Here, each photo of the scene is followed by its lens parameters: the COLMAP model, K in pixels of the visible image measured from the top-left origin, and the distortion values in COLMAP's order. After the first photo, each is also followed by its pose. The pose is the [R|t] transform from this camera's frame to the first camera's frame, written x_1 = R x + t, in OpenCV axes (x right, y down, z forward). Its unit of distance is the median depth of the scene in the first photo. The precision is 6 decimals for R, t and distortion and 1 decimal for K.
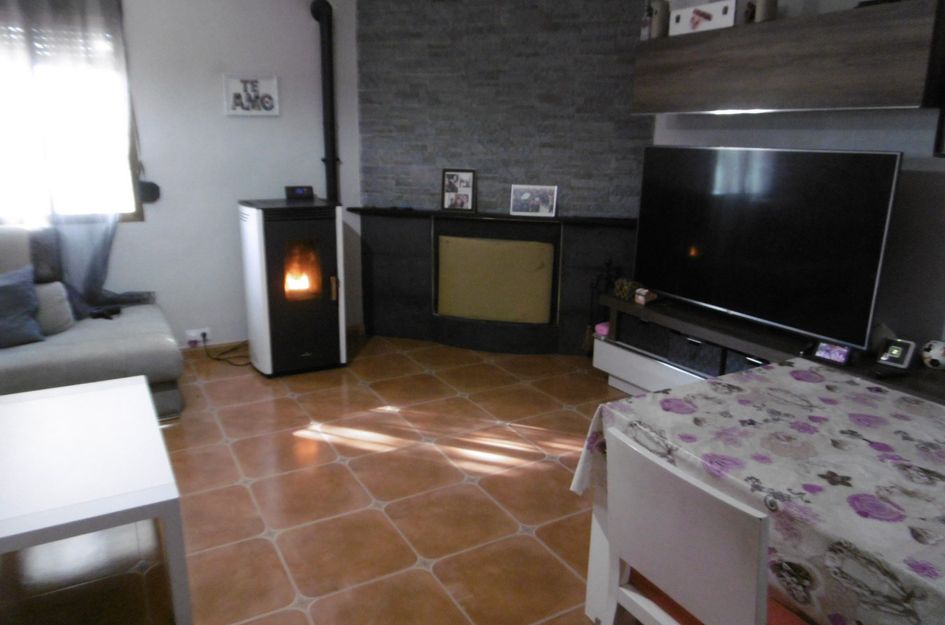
lens RADIAL K [[661.6, 0, 472.5], [0, 661.6, 312.5], [0, 0, 1]] dist [-0.020751, 0.002680]
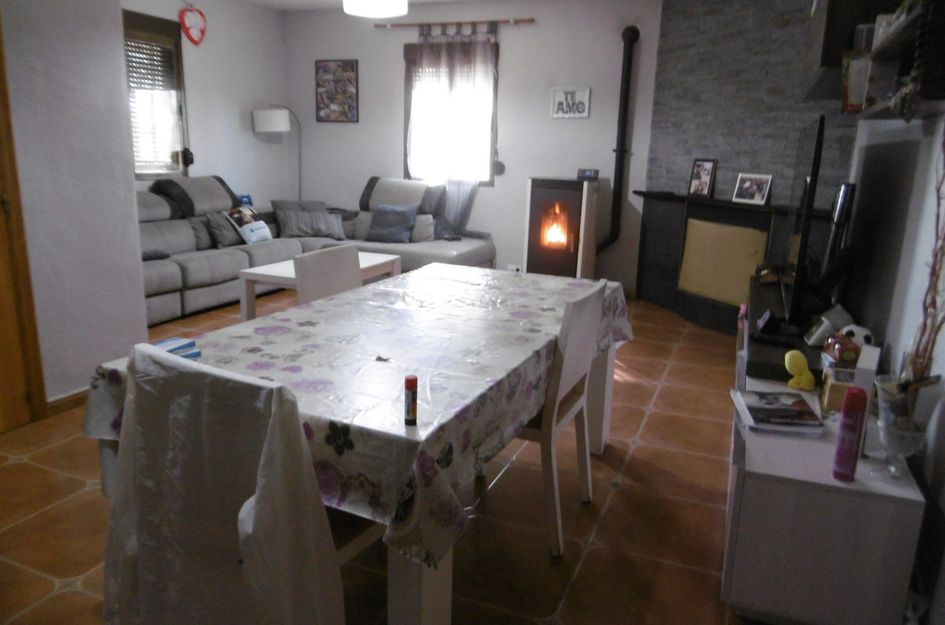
lens RADIAL K [[661.6, 0, 472.5], [0, 661.6, 312.5], [0, 0, 1]] dist [-0.020751, 0.002680]
pose [[0.612821, 0.189417, -0.767184, 0.665590], [-0.219728, 0.973406, 0.064815, 0.053370], [0.759059, 0.128852, 0.638144, 0.014353]]
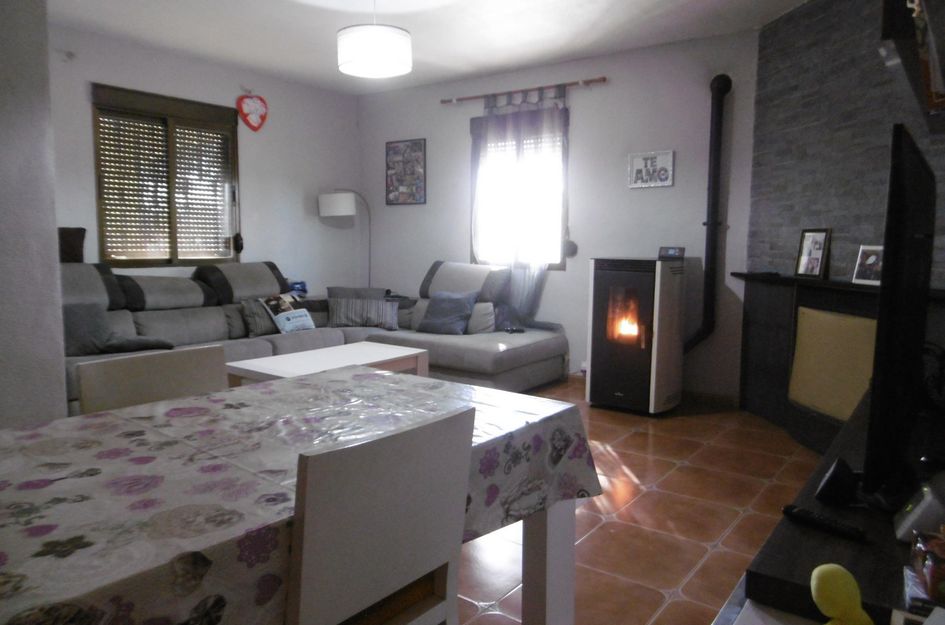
lens RADIAL K [[661.6, 0, 472.5], [0, 661.6, 312.5], [0, 0, 1]] dist [-0.020751, 0.002680]
pose [[0.403788, 0.086162, -0.910786, 0.598006], [-0.233364, 0.972322, -0.011476, 0.000882], [0.884588, 0.217178, 0.412719, 0.288570]]
